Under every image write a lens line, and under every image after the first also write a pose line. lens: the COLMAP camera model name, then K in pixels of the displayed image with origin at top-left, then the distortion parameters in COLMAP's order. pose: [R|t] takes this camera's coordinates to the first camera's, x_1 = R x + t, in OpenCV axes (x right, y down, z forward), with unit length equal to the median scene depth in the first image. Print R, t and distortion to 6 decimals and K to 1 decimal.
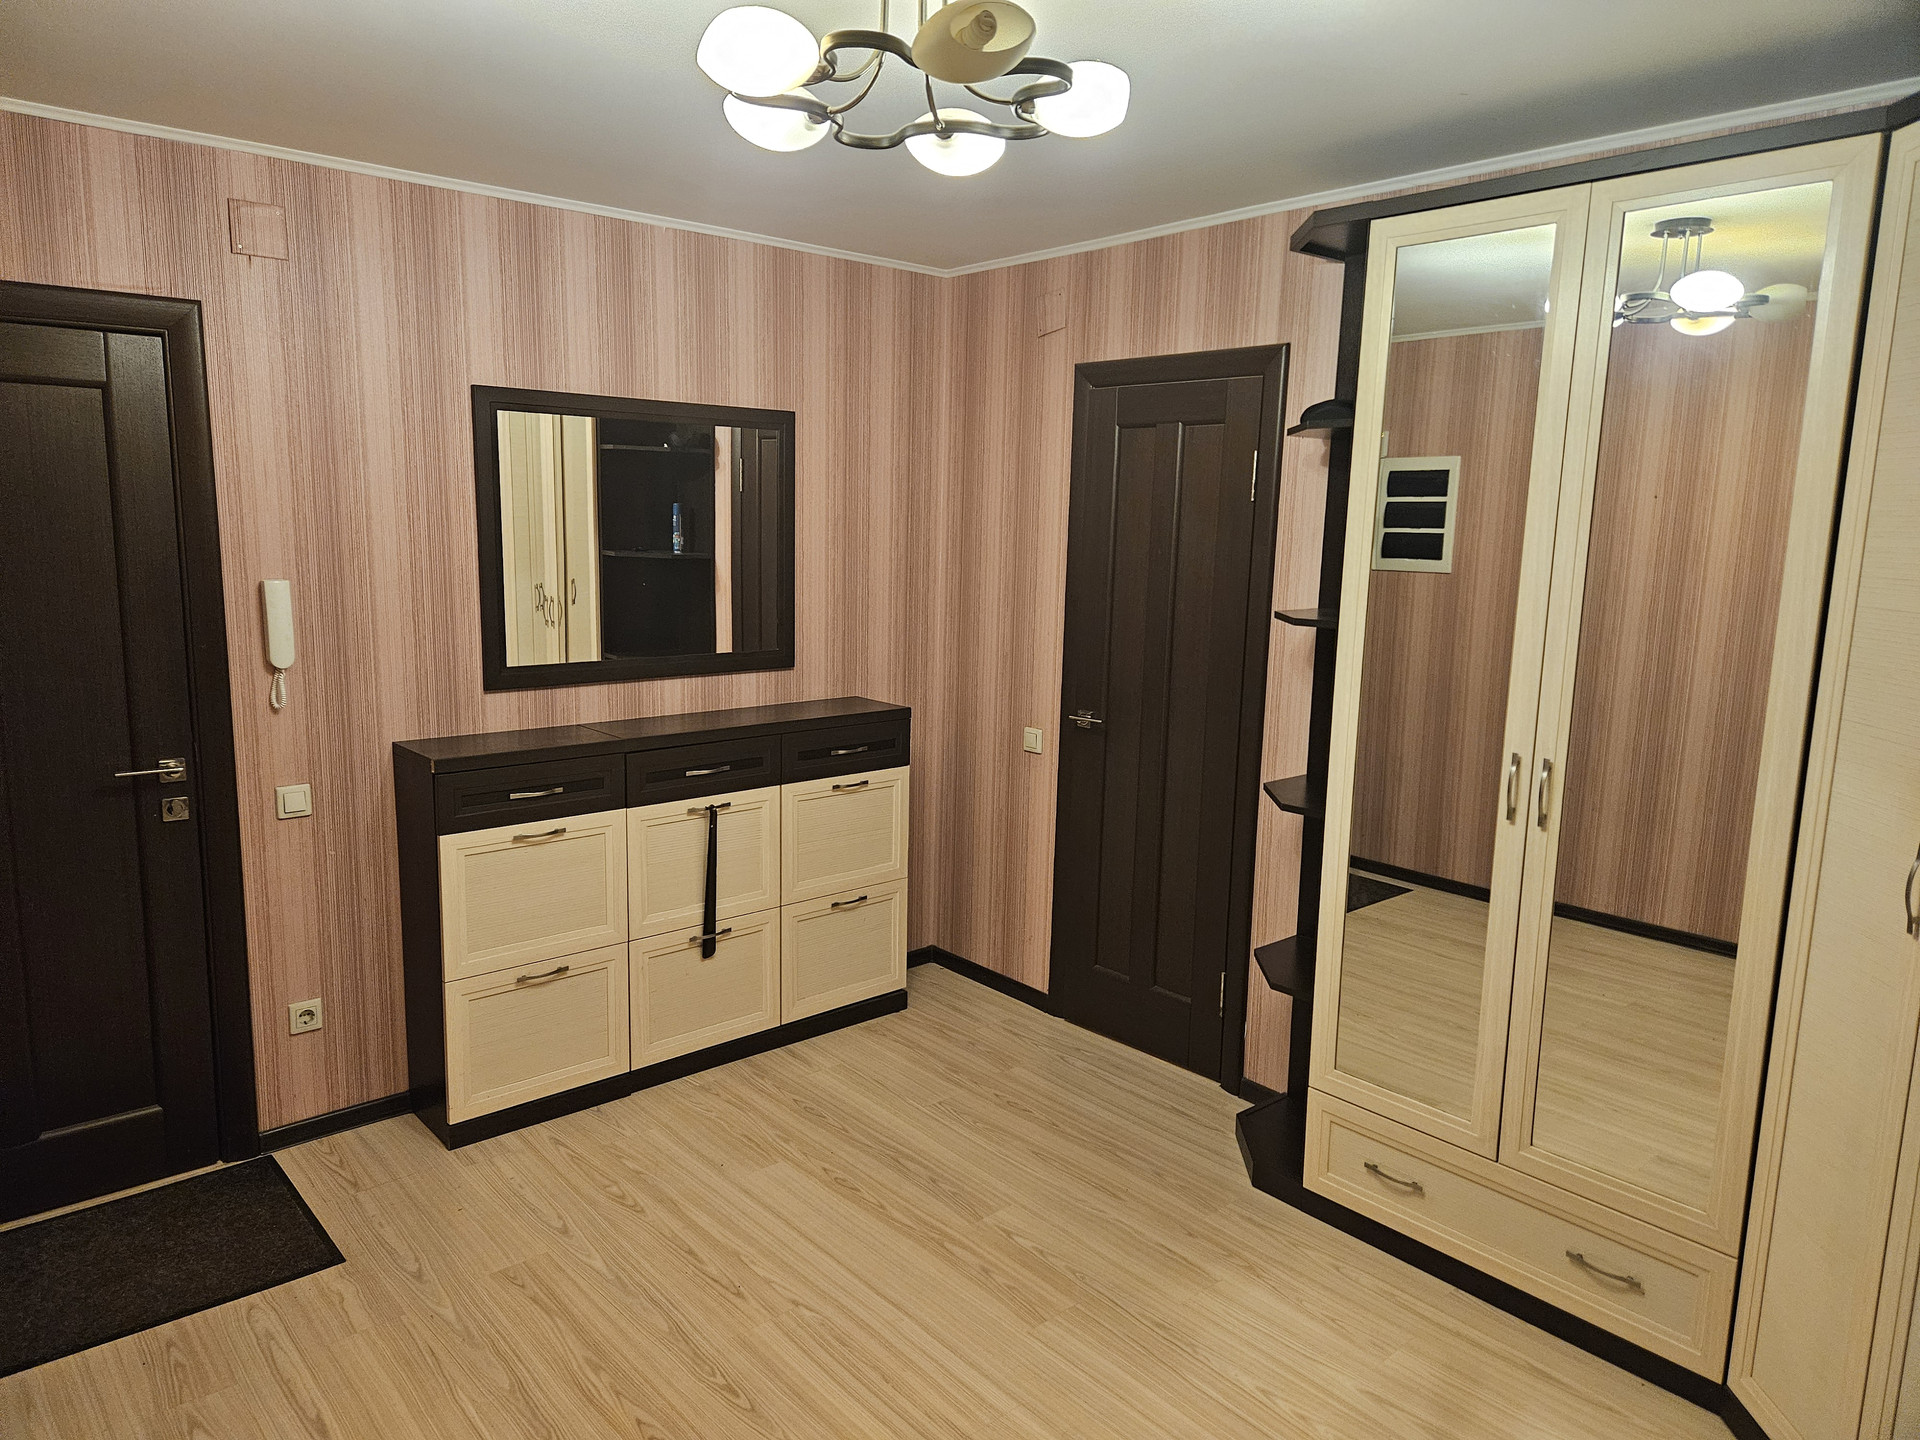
lens RADIAL K [[1283.9, 0, 939.2], [0, 1283.9, 718.3], [0, 0, 1]] dist [0.079878, -0.071353]
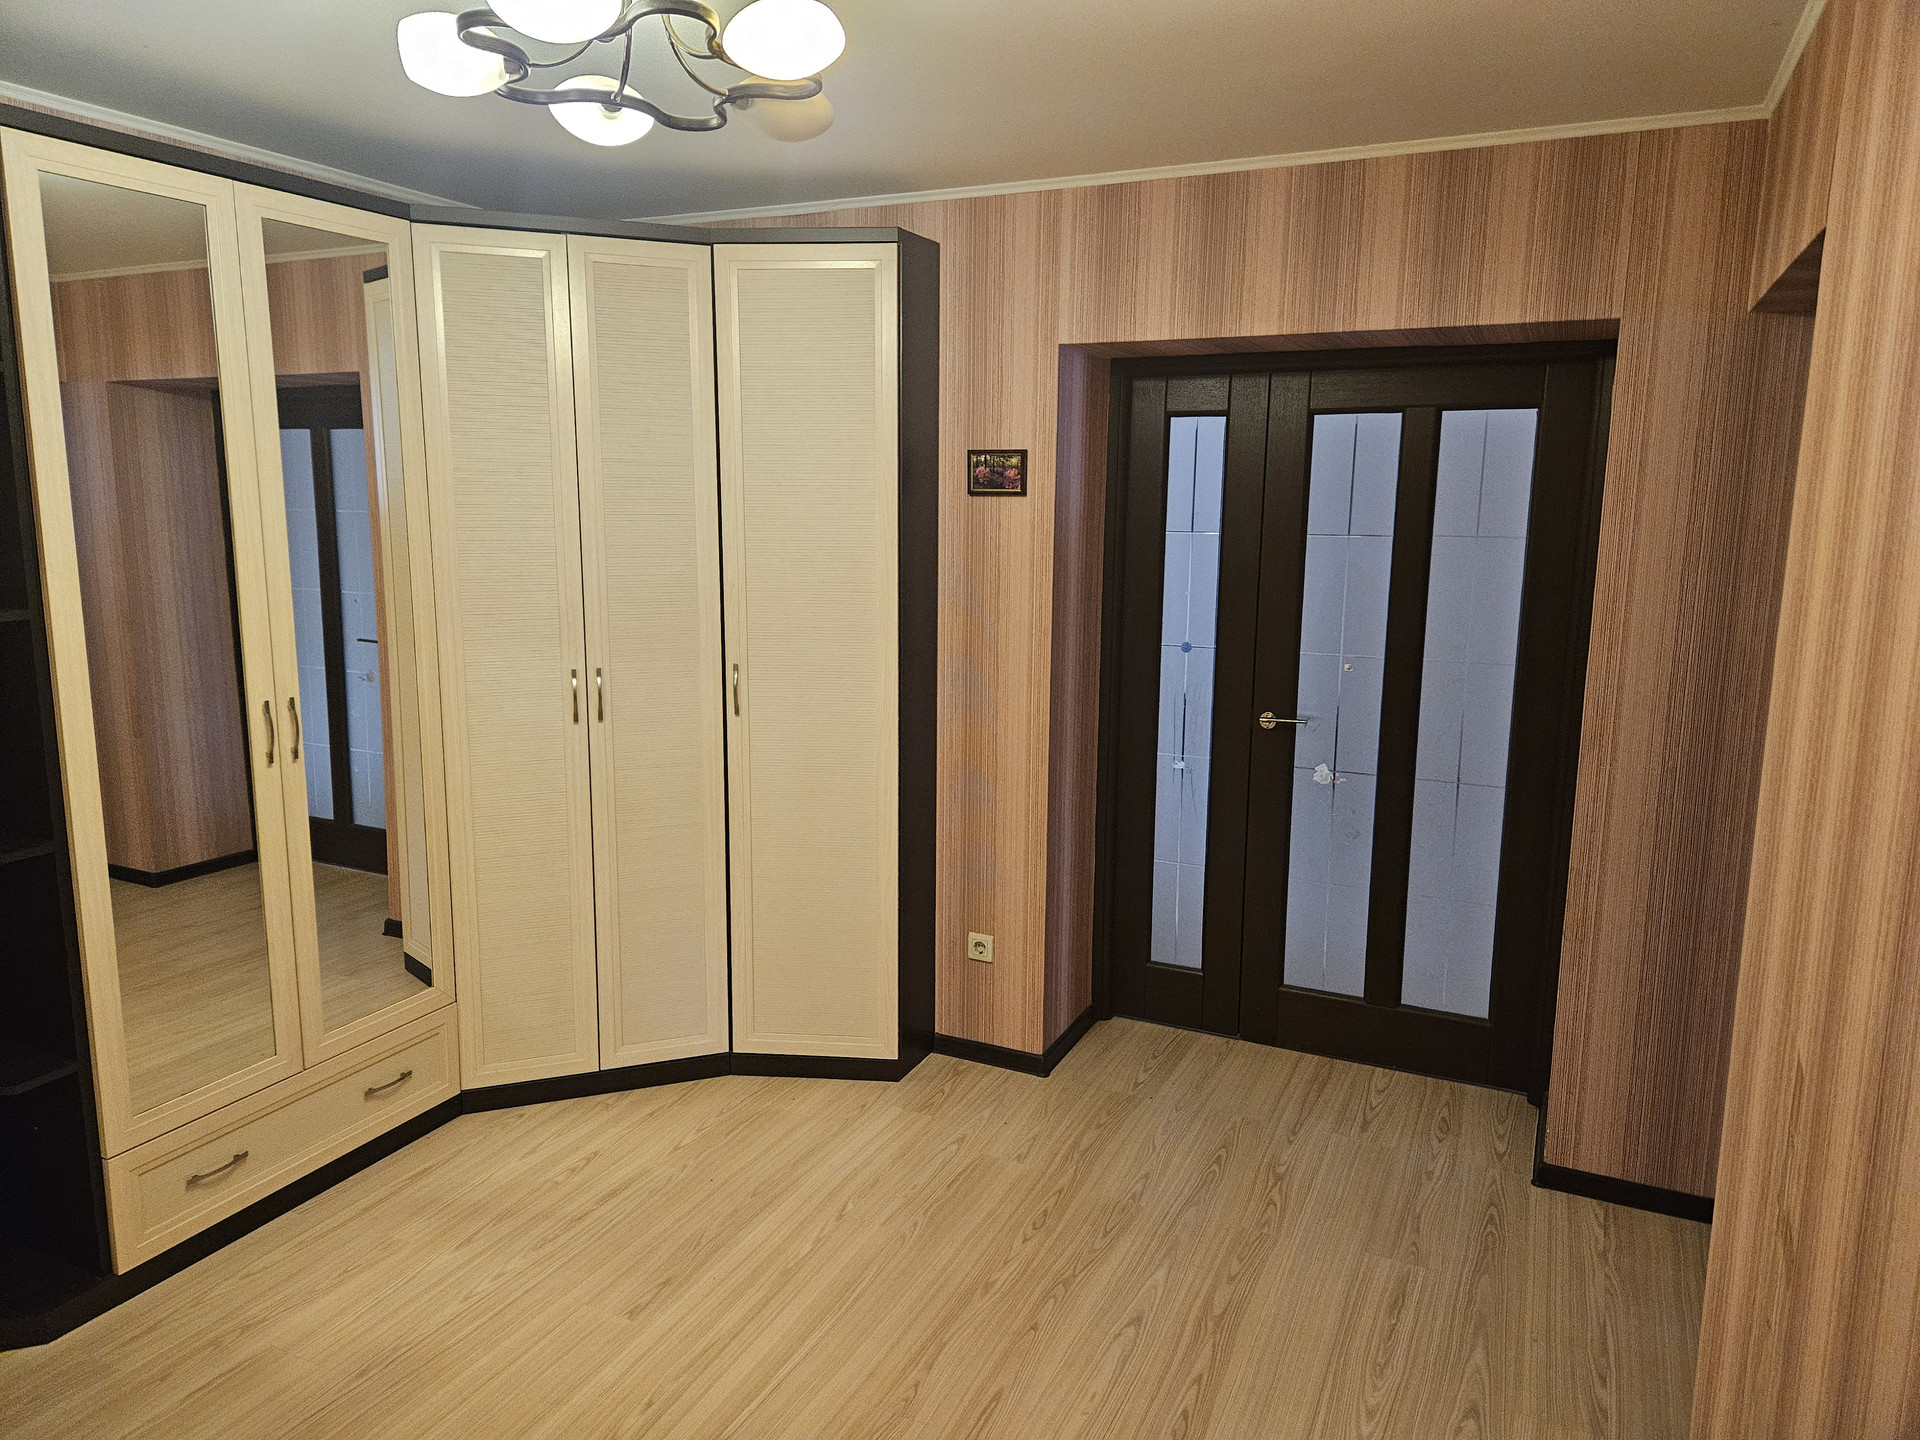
lens RADIAL K [[1283.9, 0, 940.9], [0, 1283.9, 706.9], [0, 0, 1]] dist [0.079878, -0.071353]
pose [[-0.389979, -0.179632, 0.903133, -0.586642], [0.129597, 0.960319, 0.246968, -0.127770], [-0.911658, 0.213355, -0.351224, 0.674181]]
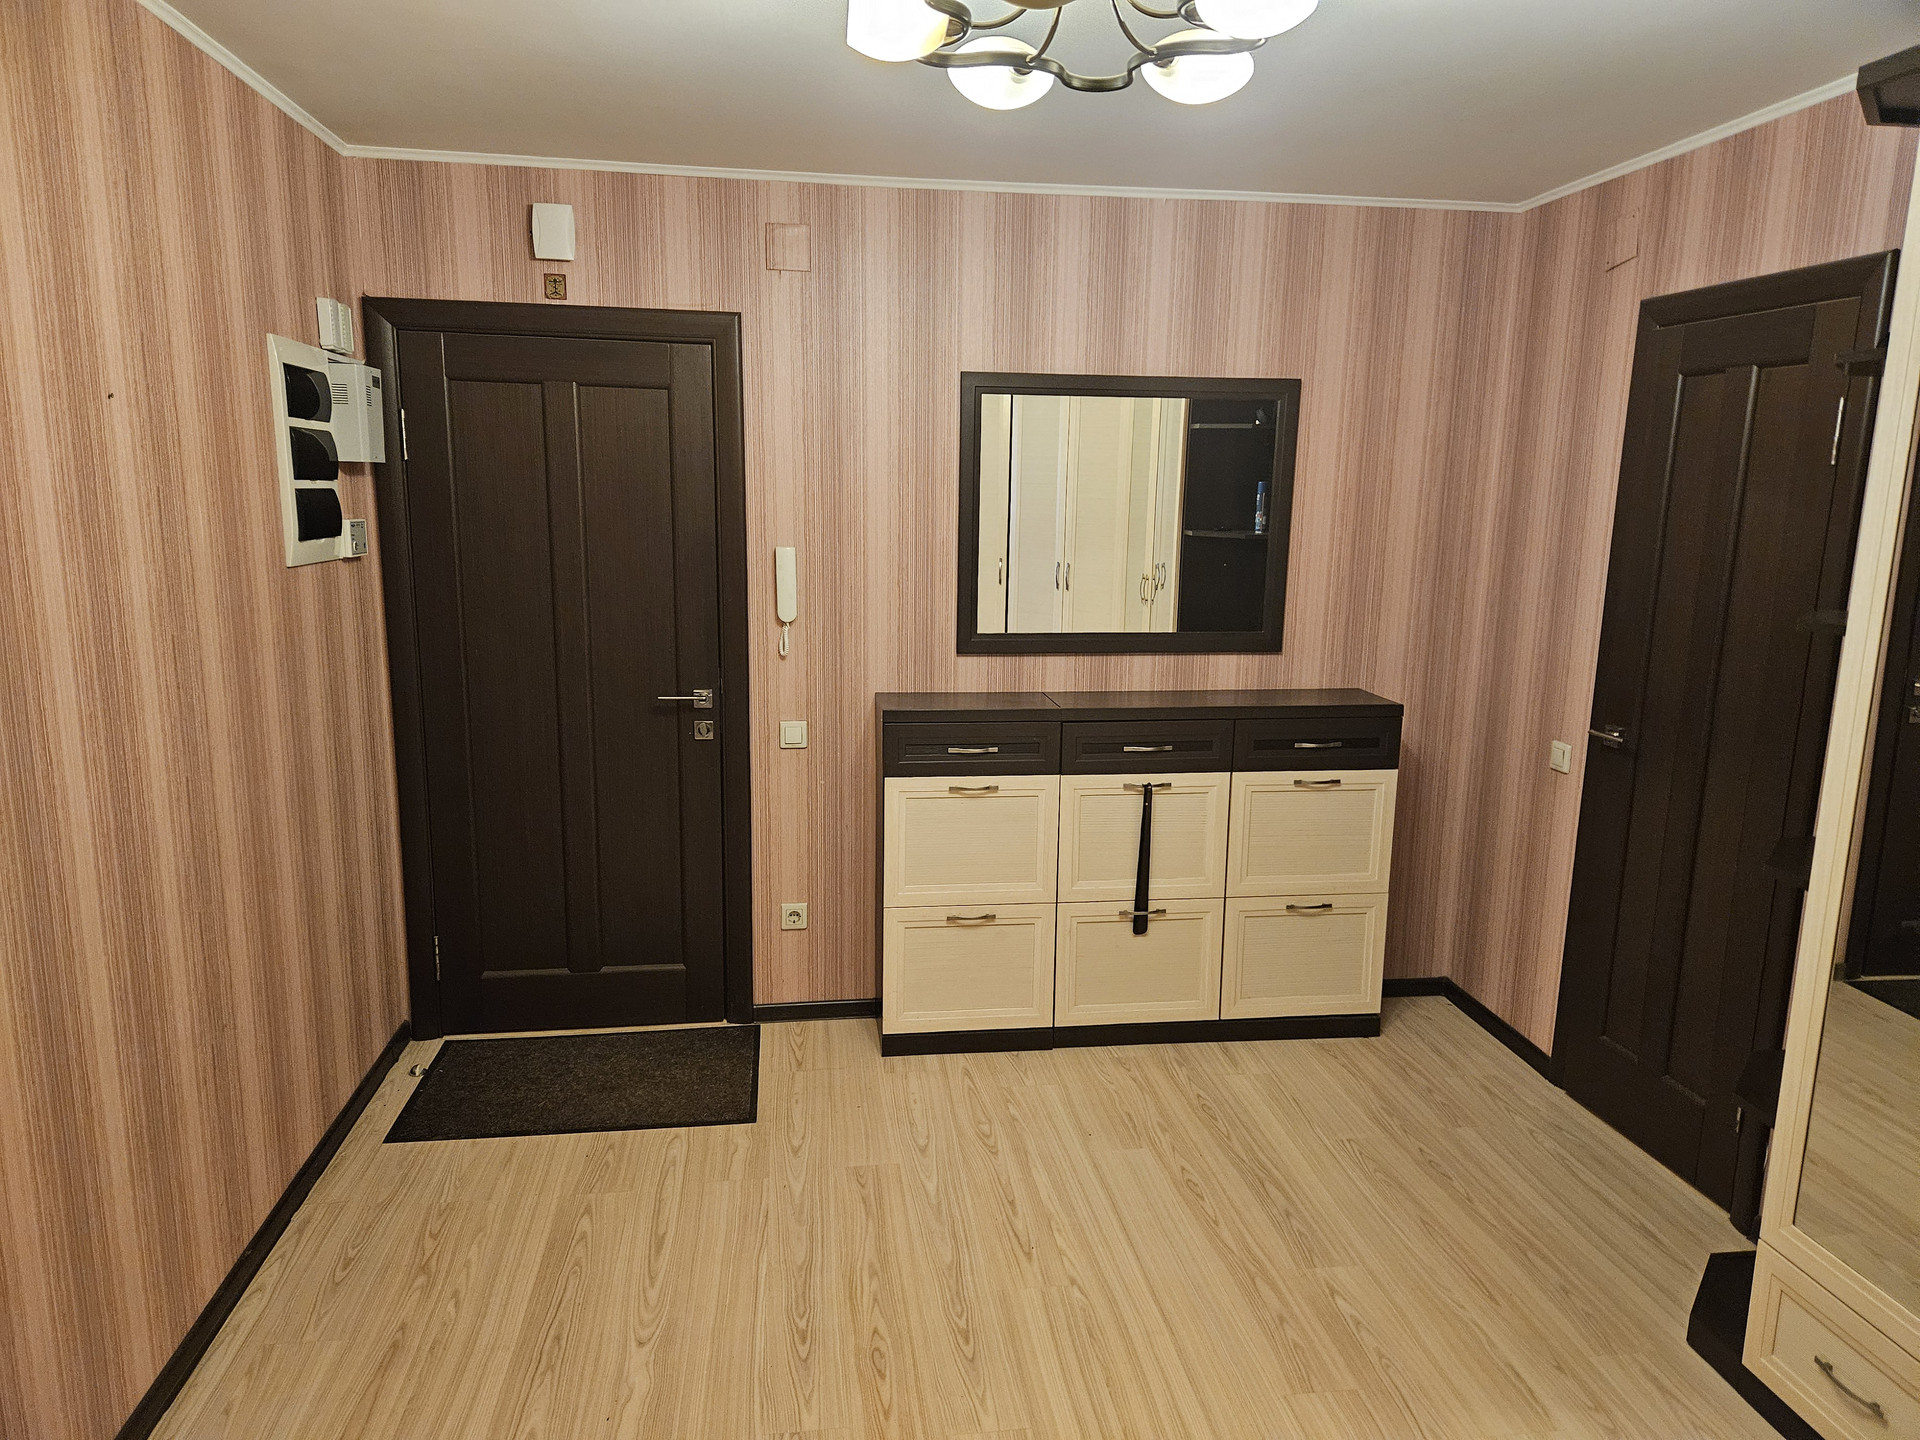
lens RADIAL K [[1283.9, 0, 969.3], [0, 1283.9, 731.3], [0, 0, 1]] dist [0.079878, -0.071353]
pose [[0.841035, 0.096937, -0.532225, 0.250621], [-0.085817, 0.995264, 0.045663, -0.006394], [0.534131, 0.007269, 0.845370, 0.092062]]
